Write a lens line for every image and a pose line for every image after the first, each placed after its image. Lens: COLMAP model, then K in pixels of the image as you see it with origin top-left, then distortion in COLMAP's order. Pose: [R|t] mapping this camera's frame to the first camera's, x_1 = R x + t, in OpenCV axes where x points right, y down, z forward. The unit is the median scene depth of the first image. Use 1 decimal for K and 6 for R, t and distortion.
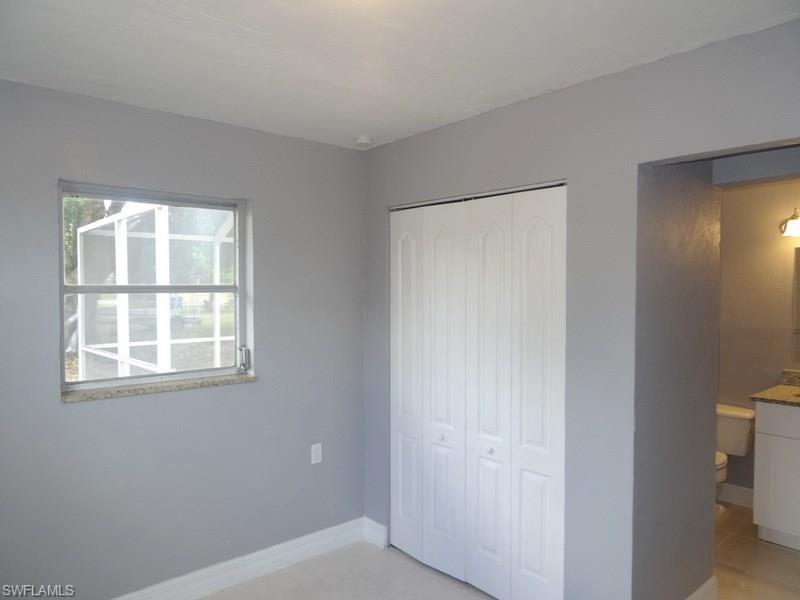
lens RADIAL K [[580.4, 0, 400.0], [0, 580.4, 300.0], [0, 0, 1]] dist [0.008587, 0.004103]
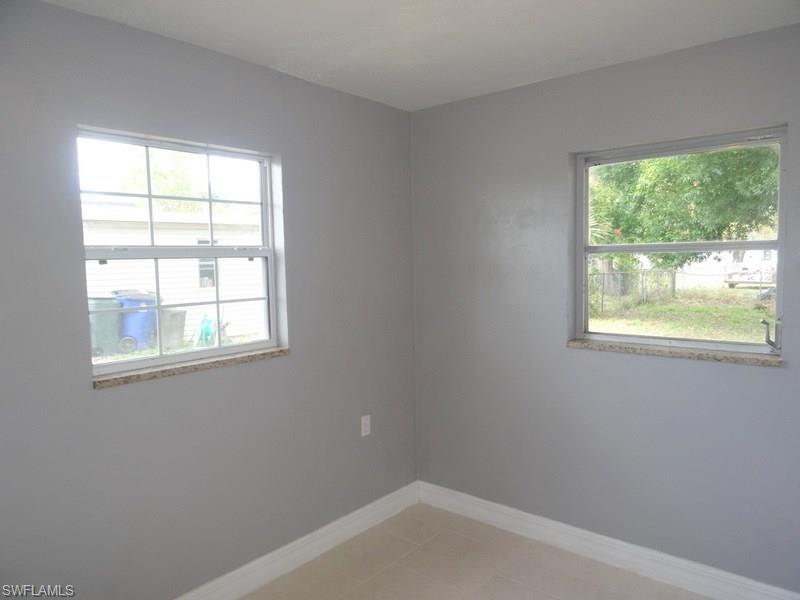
lens RADIAL K [[580.4, 0, 400.0], [0, 580.4, 300.0], [0, 0, 1]] dist [0.008587, 0.004103]
pose [[0.153831, 0.069237, -0.985668, 0.472998], [-0.004612, 0.997581, 0.069354, 0.002648], [0.988086, -0.006123, 0.153778, 0.447316]]
